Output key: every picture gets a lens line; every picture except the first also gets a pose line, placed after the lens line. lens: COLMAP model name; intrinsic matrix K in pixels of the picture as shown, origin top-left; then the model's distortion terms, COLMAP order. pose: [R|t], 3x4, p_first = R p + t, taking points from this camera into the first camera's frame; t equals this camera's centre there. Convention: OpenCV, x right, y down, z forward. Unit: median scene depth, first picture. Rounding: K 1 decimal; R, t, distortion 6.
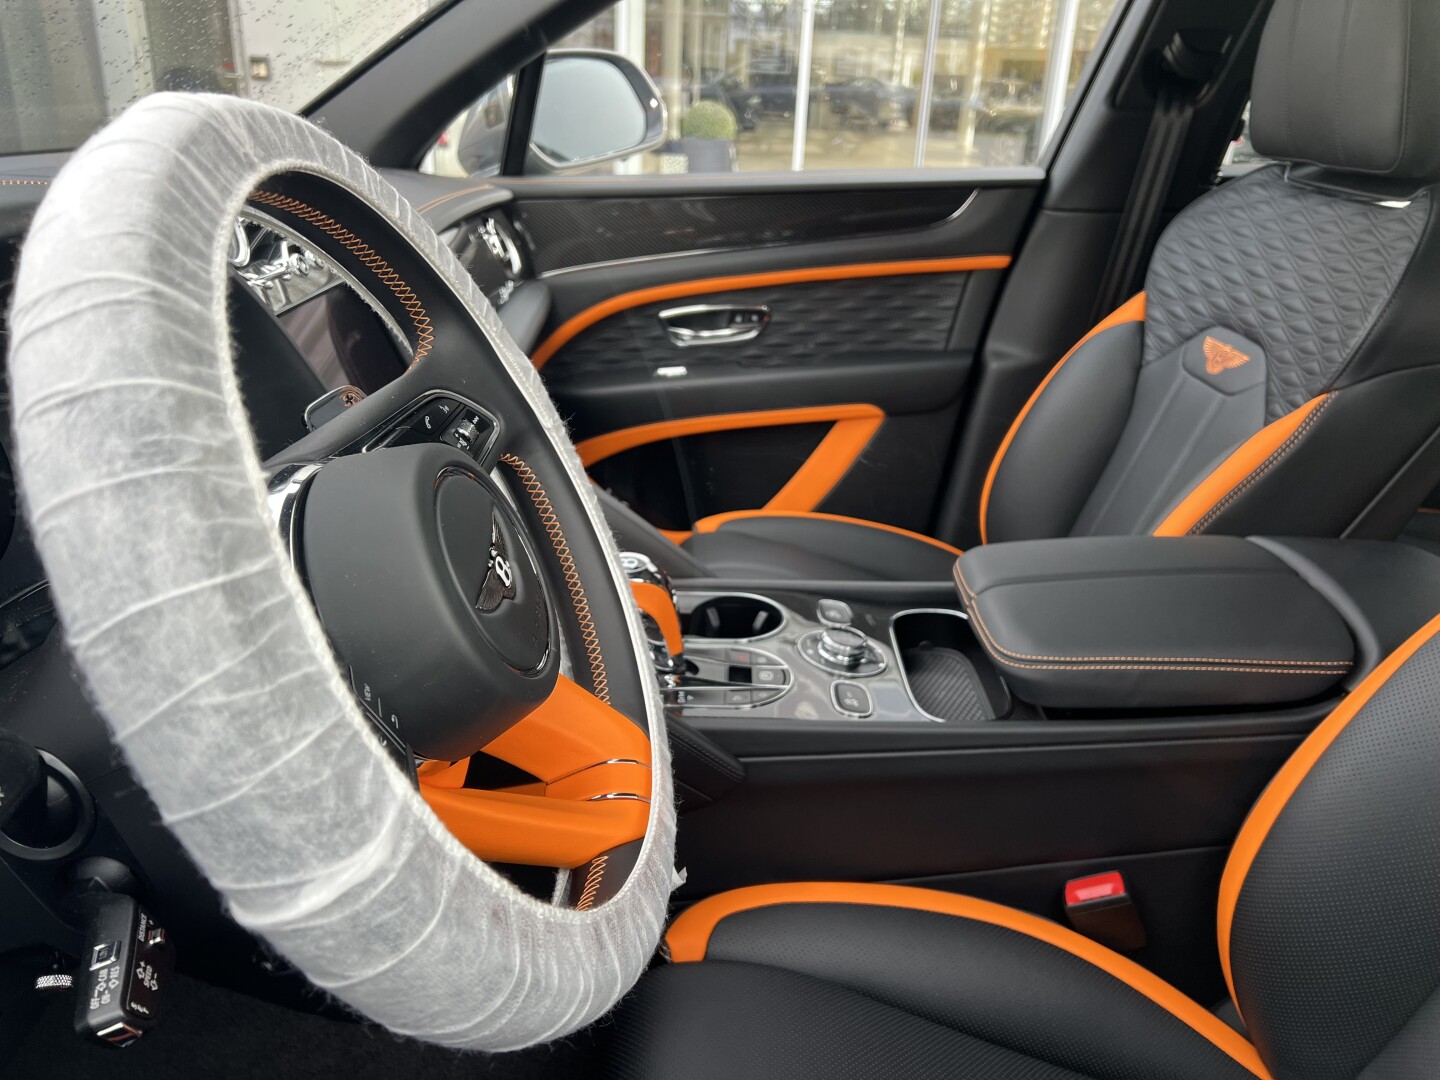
lens RADIAL K [[1103.6, 0, 723.7], [0, 1103.6, 531.5], [0, 0, 1]] dist [0.055692, -0.091734]
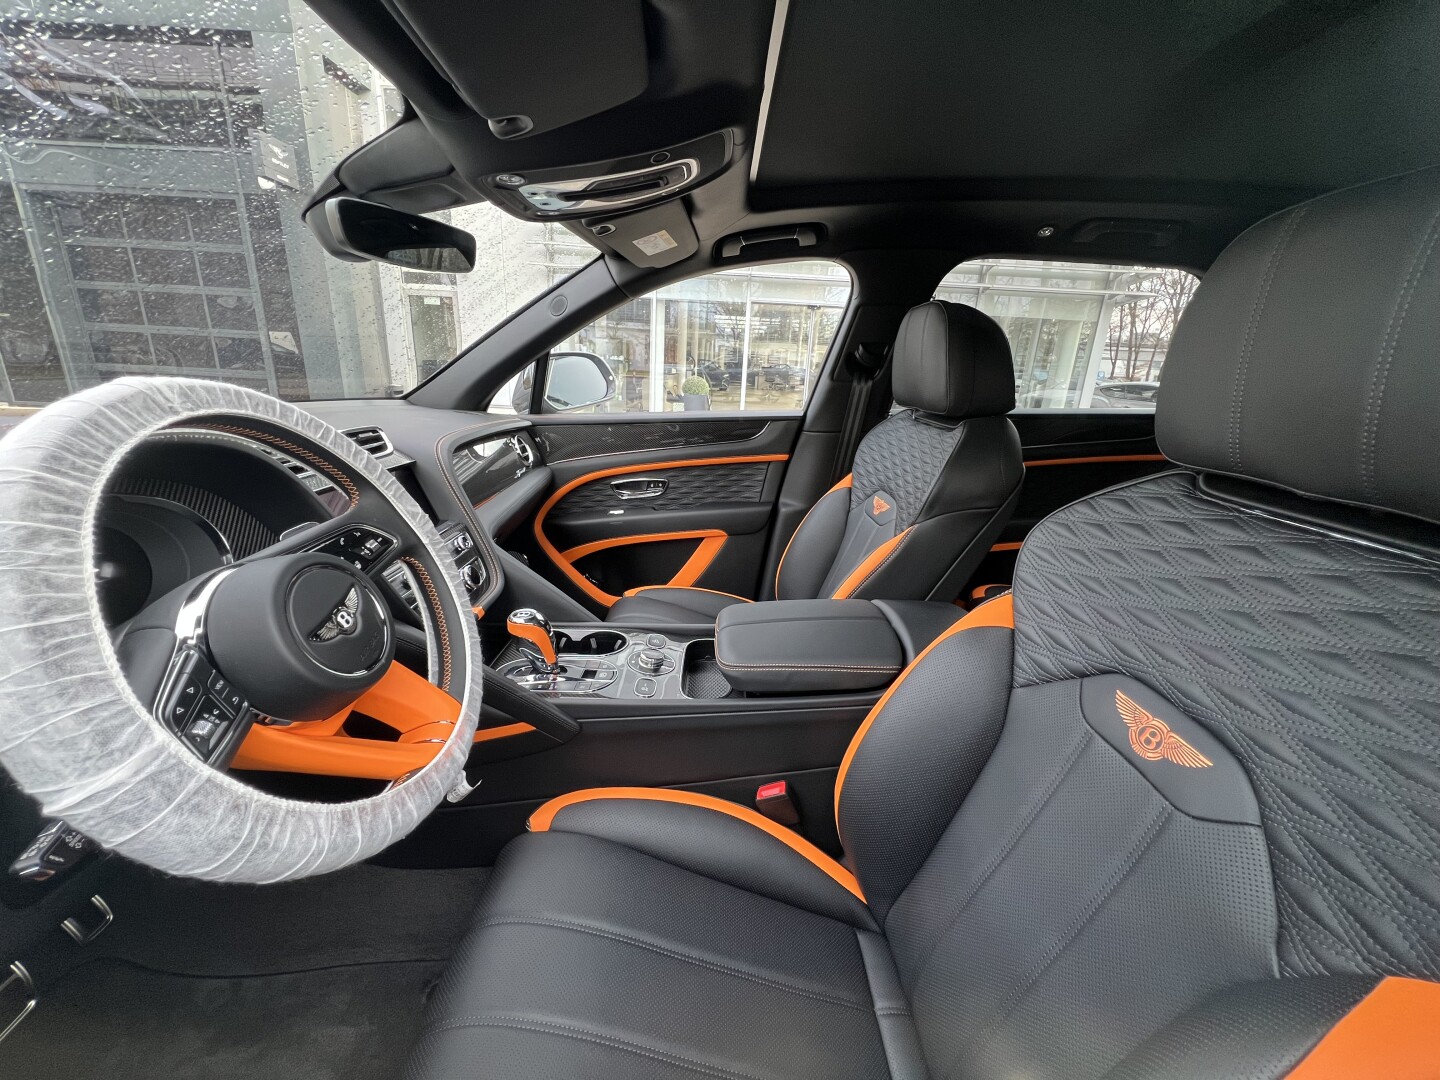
lens RADIAL K [[581.4, 0, 718.1], [0, 581.4, 548.5], [0, 0, 1]] dist [-0.003682, -0.000092]
pose [[0.999991, 0.000960, 0.004177, 0.144795], [-0.000622, 0.996773, -0.080267, -0.002057], [-0.004240, 0.080264, 0.996765, -0.000829]]
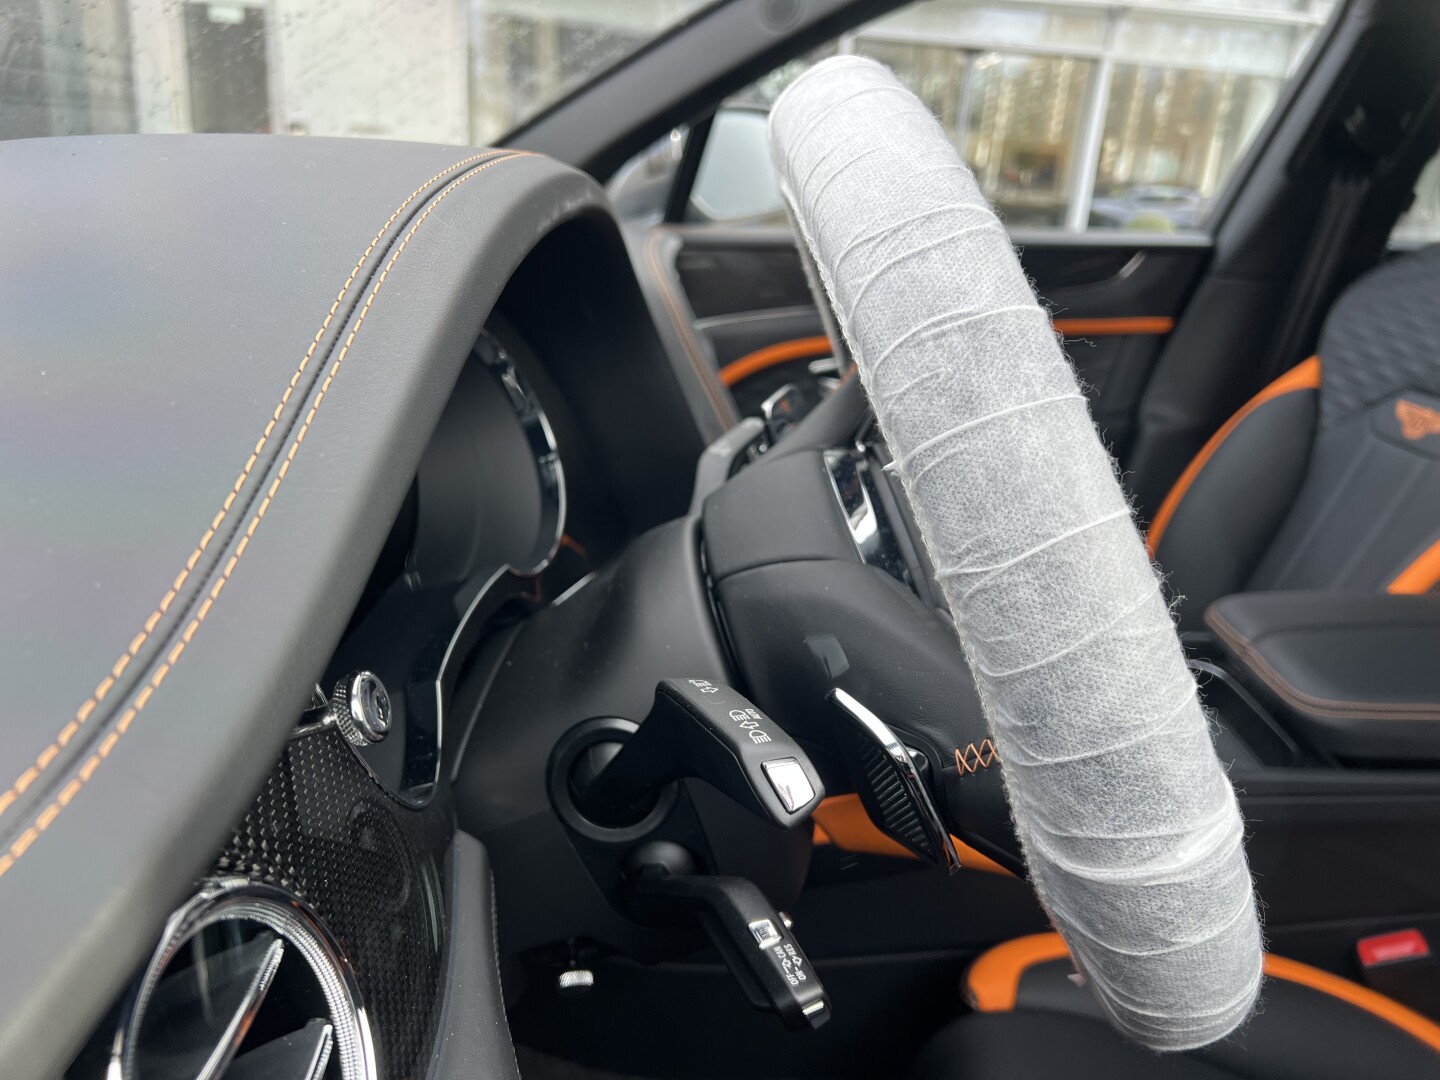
lens RADIAL K [[1118.6, 0, 718.8], [0, 1118.6, 549.9], [0, 0, 1]] dist [0.004756, -0.002551]
pose [[0.999501, 0.031468, 0.002637, -0.161281], [-0.031282, 0.998075, -0.053547, 0.028002], [-0.004317, 0.053438, 0.998562, 0.006290]]
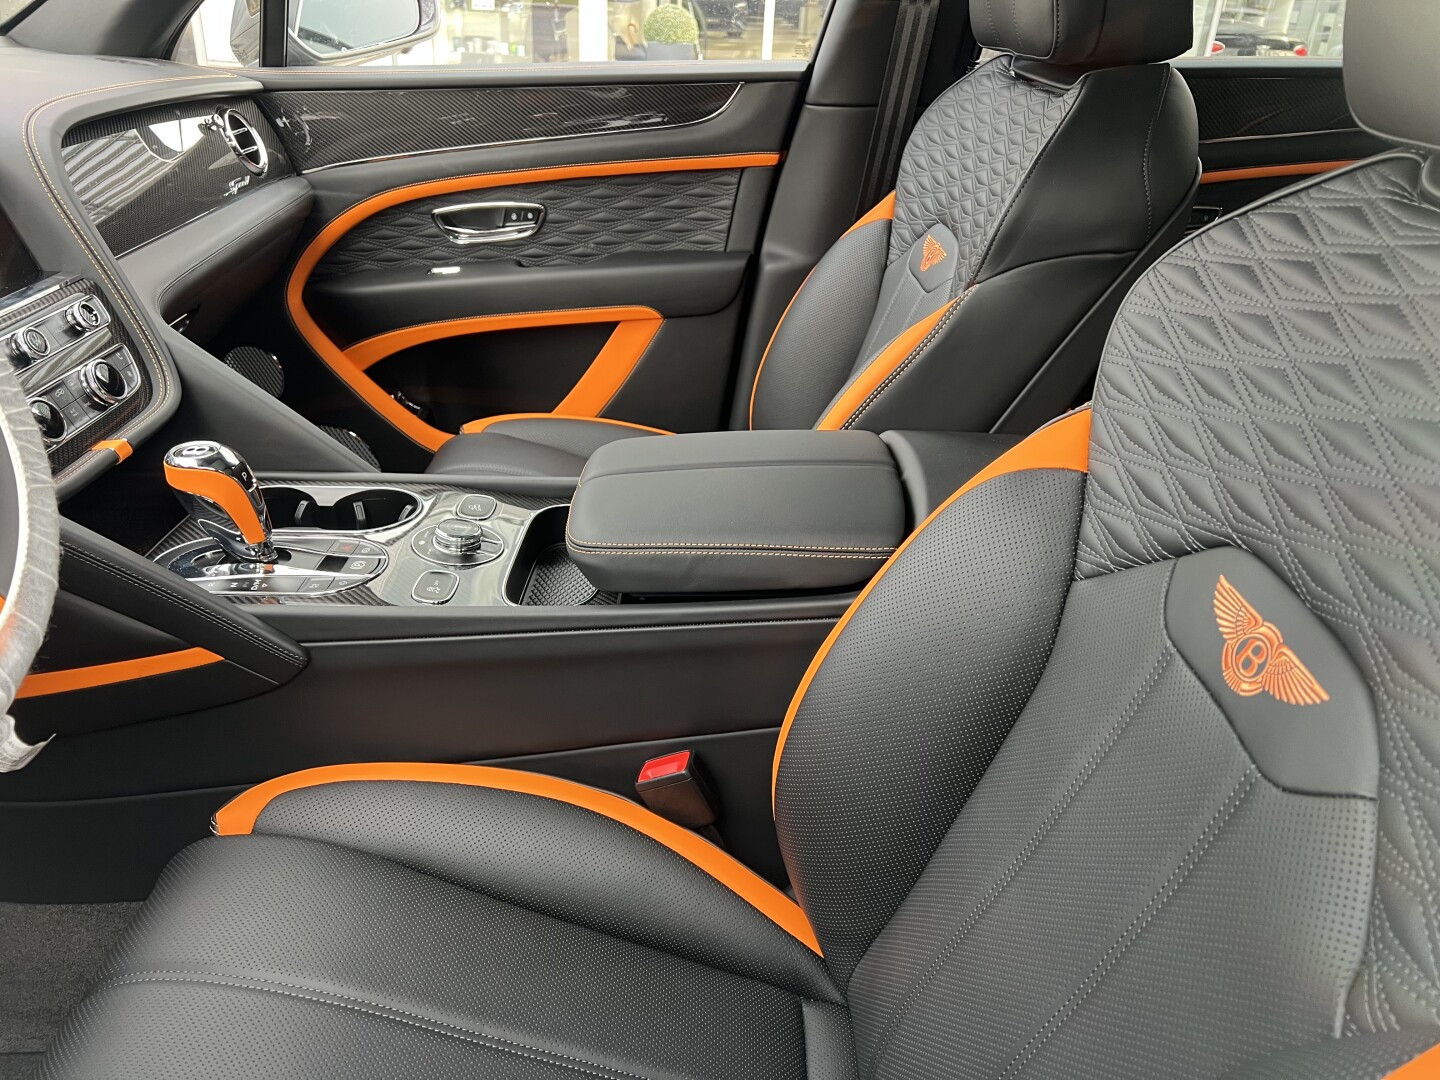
lens RADIAL K [[1095.7, 0, 732.6], [0, 1095.7, 541.0], [0, 0, 1]] dist [0.048477, -0.061596]
pose [[0.999983, 0.002551, 0.005326, 0.236282], [-0.002975, 0.996701, 0.081108, 0.017079], [-0.005102, -0.081122, 0.996691, -0.000779]]
